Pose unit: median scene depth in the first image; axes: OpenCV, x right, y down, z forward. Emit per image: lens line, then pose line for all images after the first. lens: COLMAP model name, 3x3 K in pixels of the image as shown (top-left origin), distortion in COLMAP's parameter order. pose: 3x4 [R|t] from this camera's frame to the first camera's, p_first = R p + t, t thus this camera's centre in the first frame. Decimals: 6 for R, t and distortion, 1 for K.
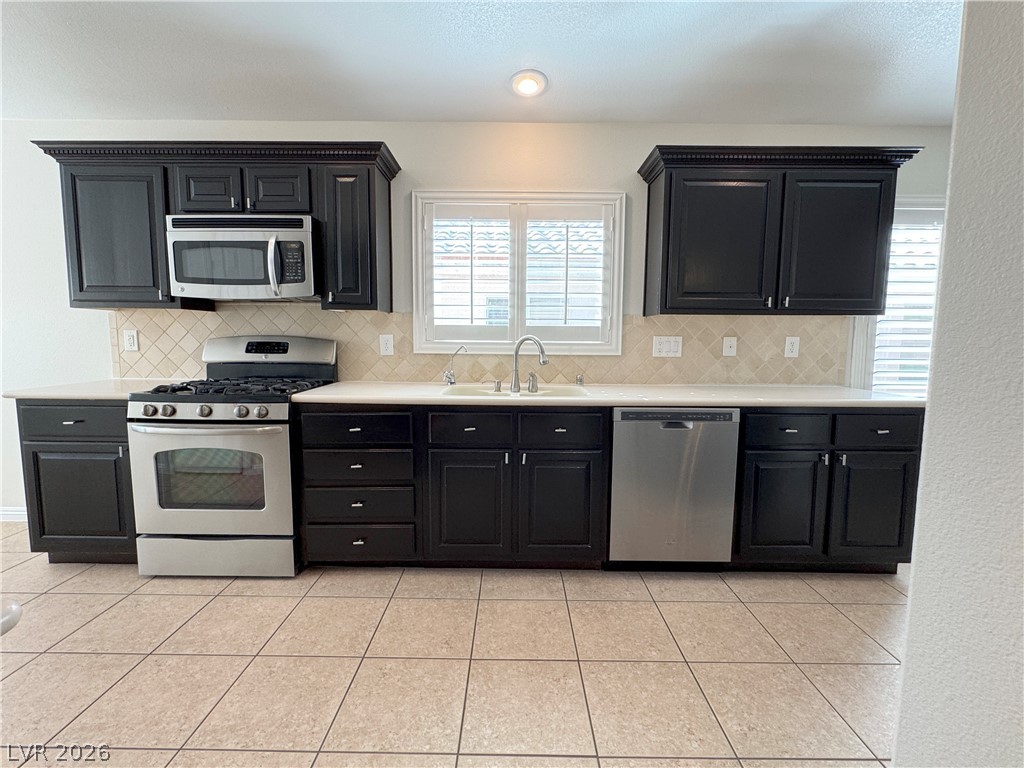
lens RADIAL K [[466.9, 0, 513.0], [0, 466.9, 384.9], [0, 0, 1]] dist [-0.001588, -0.001277]
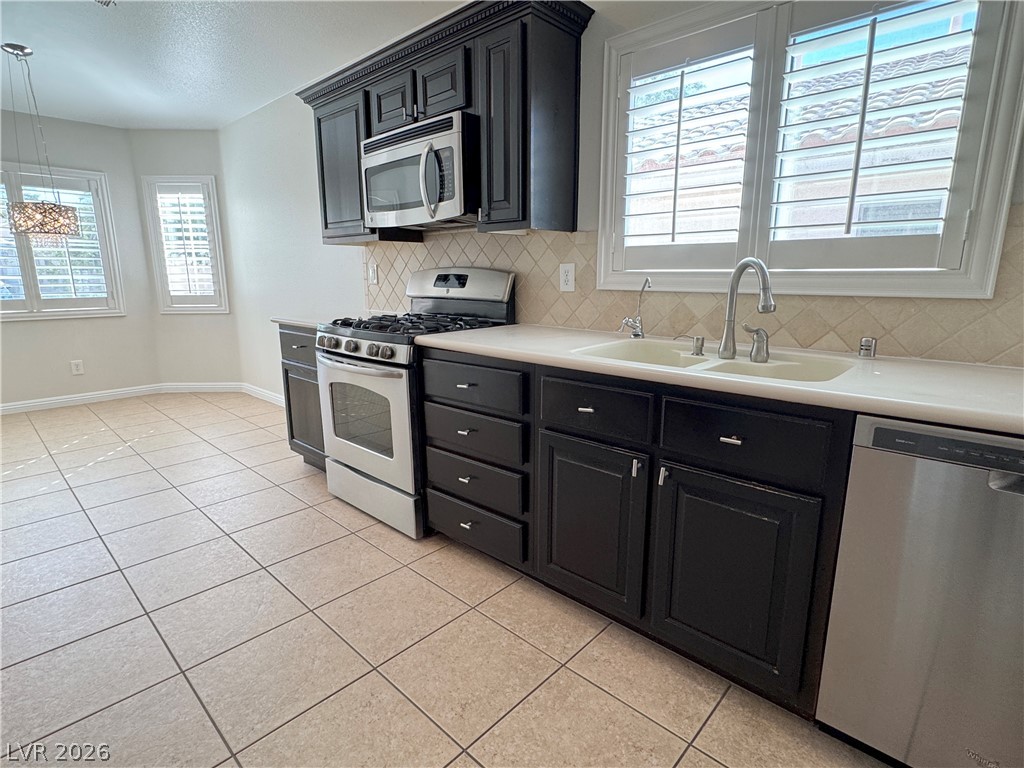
lens RADIAL K [[527.0, 0, 508.6], [0, 527.0, 385.6], [0, 0, 1]] dist [0.001178, 0.000534]
pose [[0.730351, 0.132958, -0.670007, 0.270003], [-0.061791, 0.989712, 0.129045, -0.020561], [0.680271, -0.052848, 0.731053, 0.357848]]
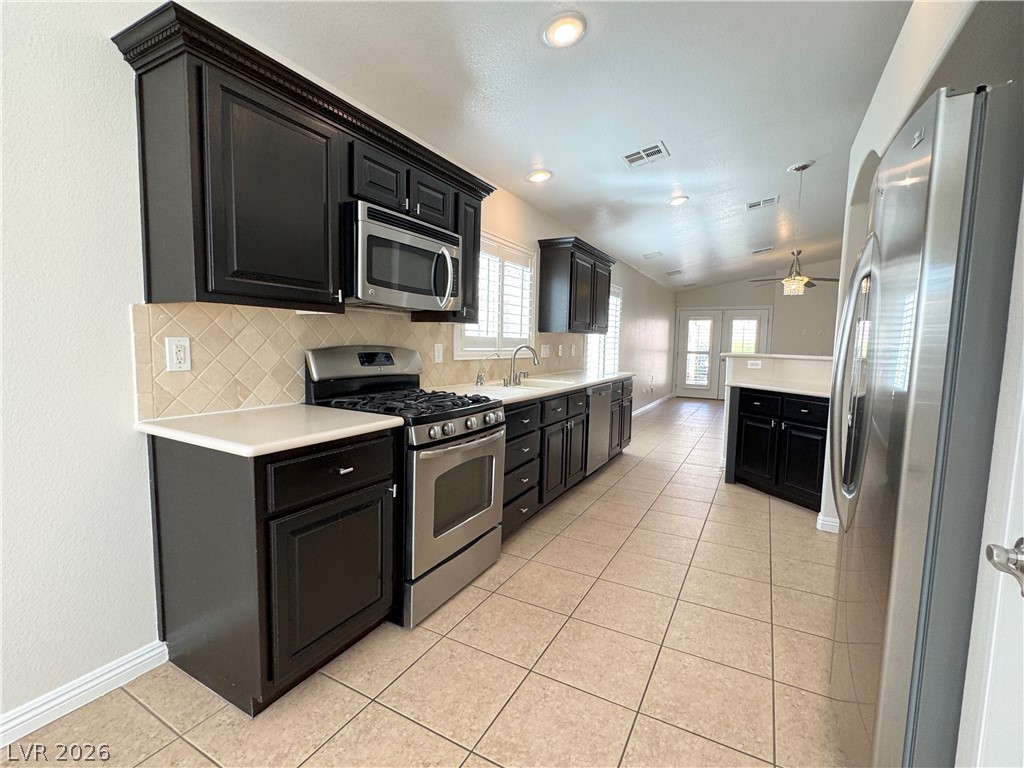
lens RADIAL K [[466.9, 0, 513.0], [0, 466.9, 385.5], [0, 0, 1]] dist [-0.001588, -0.001277]
pose [[0.473362, -0.081152, 0.877122, -1.286181], [0.072367, 0.995964, 0.053093, -0.062315], [-0.877890, 0.038343, 0.477325, 0.367802]]
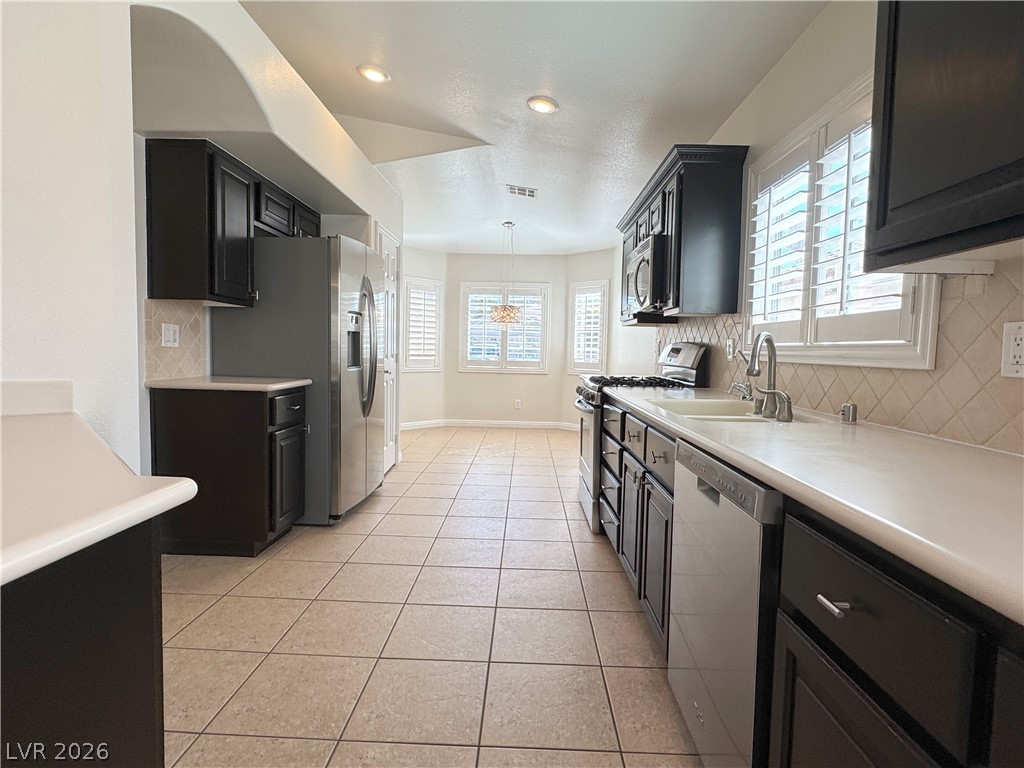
lens RADIAL K [[527.0, 0, 513.3], [0, 527.0, 379.8], [0, 0, 1]] dist [0.001178, 0.000534]
pose [[-0.018819, 0.050361, -0.998554, 0.827436], [-0.122316, 0.991113, 0.052291, -0.035074], [0.992313, 0.123124, -0.012491, 0.682318]]
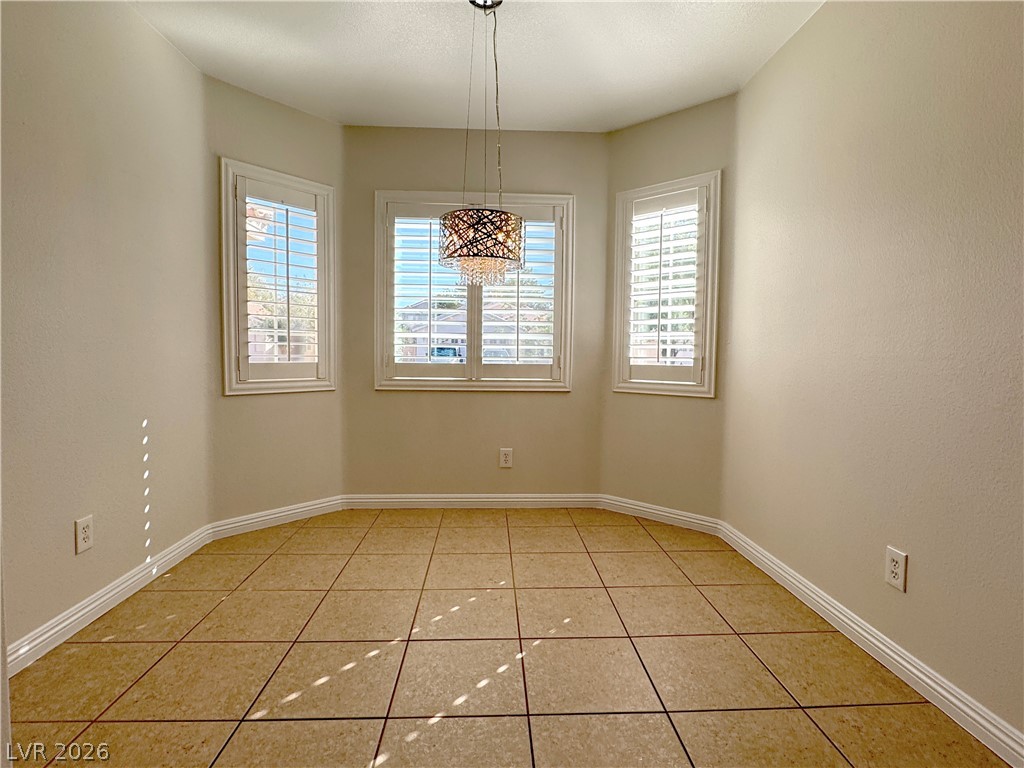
lens RADIAL K [[527.0, 0, 509.3], [0, 527.0, 379.1], [0, 0, 1]] dist [0.001178, 0.000534]
pose [[0.044721, 0.039057, -0.998236, -0.754850], [-0.109548, 0.993401, 0.033960, 0.001705], [0.992975, 0.107836, 0.048704, 0.607758]]
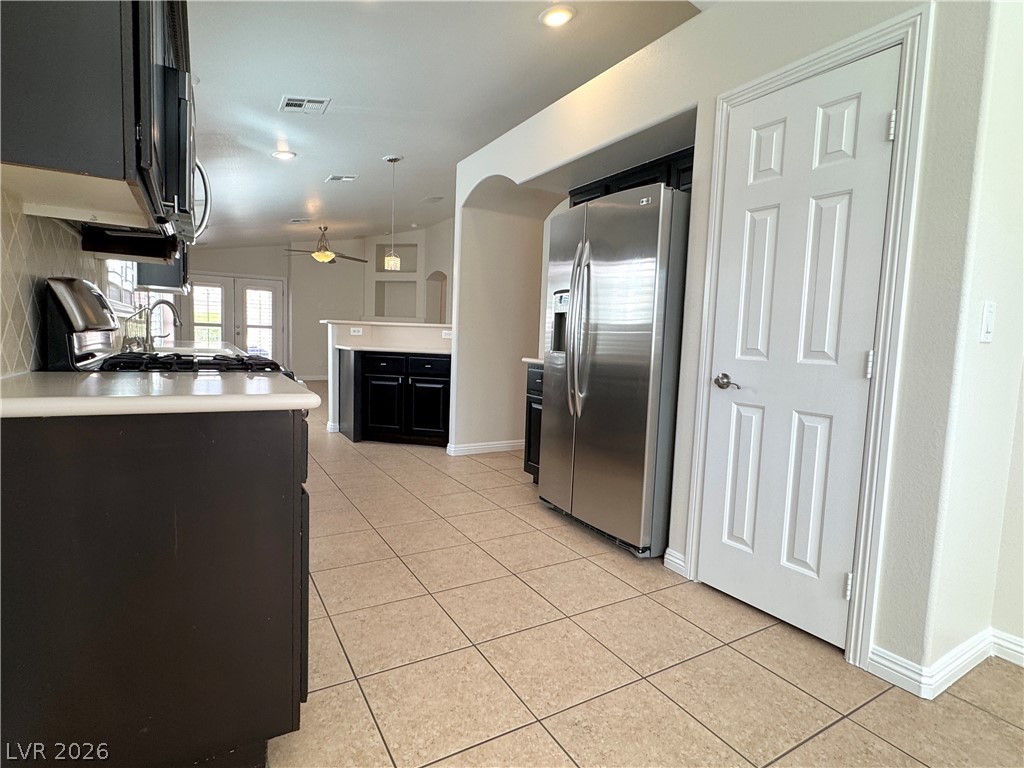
lens RADIAL K [[527.0, 0, 506.5], [0, 527.0, 380.3], [0, 0, 1]] dist [0.001178, 0.000534]
pose [[-0.507279, -0.098831, 0.856096, -1.460975], [0.045228, 0.988980, 0.140971, -0.058996], [-0.860594, 0.110231, -0.497219, 0.973987]]
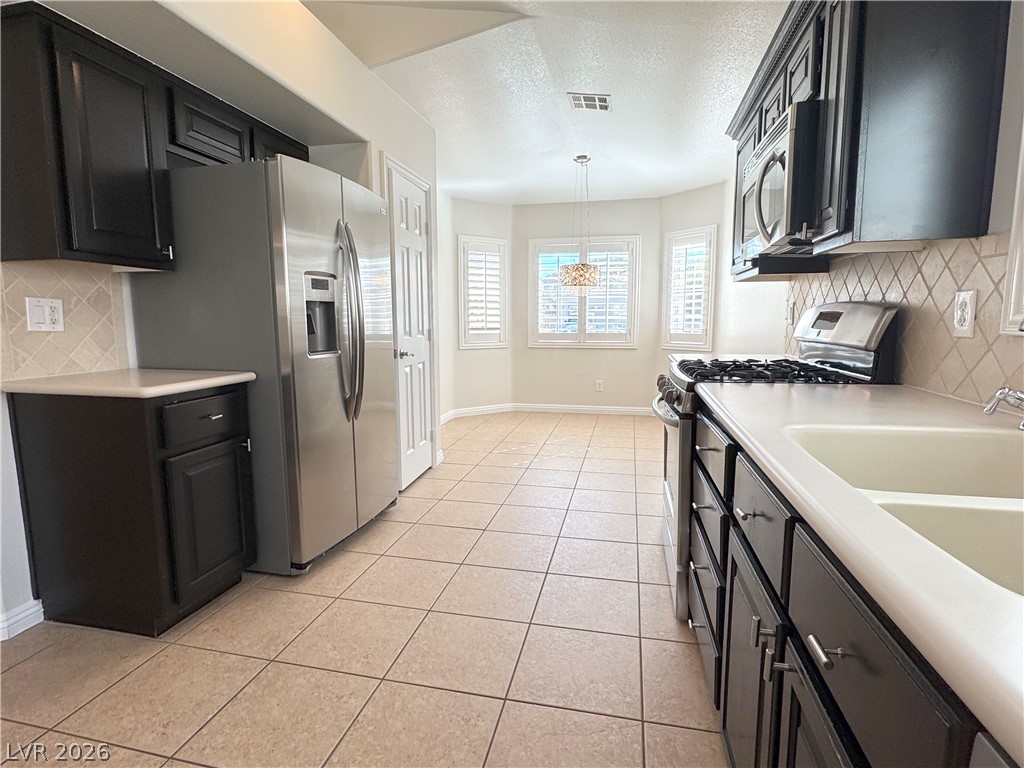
lens RADIAL K [[527.0, 0, 509.1], [0, 527.0, 382.9], [0, 0, 1]] dist [0.001178, 0.000534]
pose [[-0.217364, 0.113258, -0.969498, 0.343346], [-0.095988, 0.985951, 0.136701, -0.054296], [0.971360, 0.122774, -0.203438, 0.776252]]
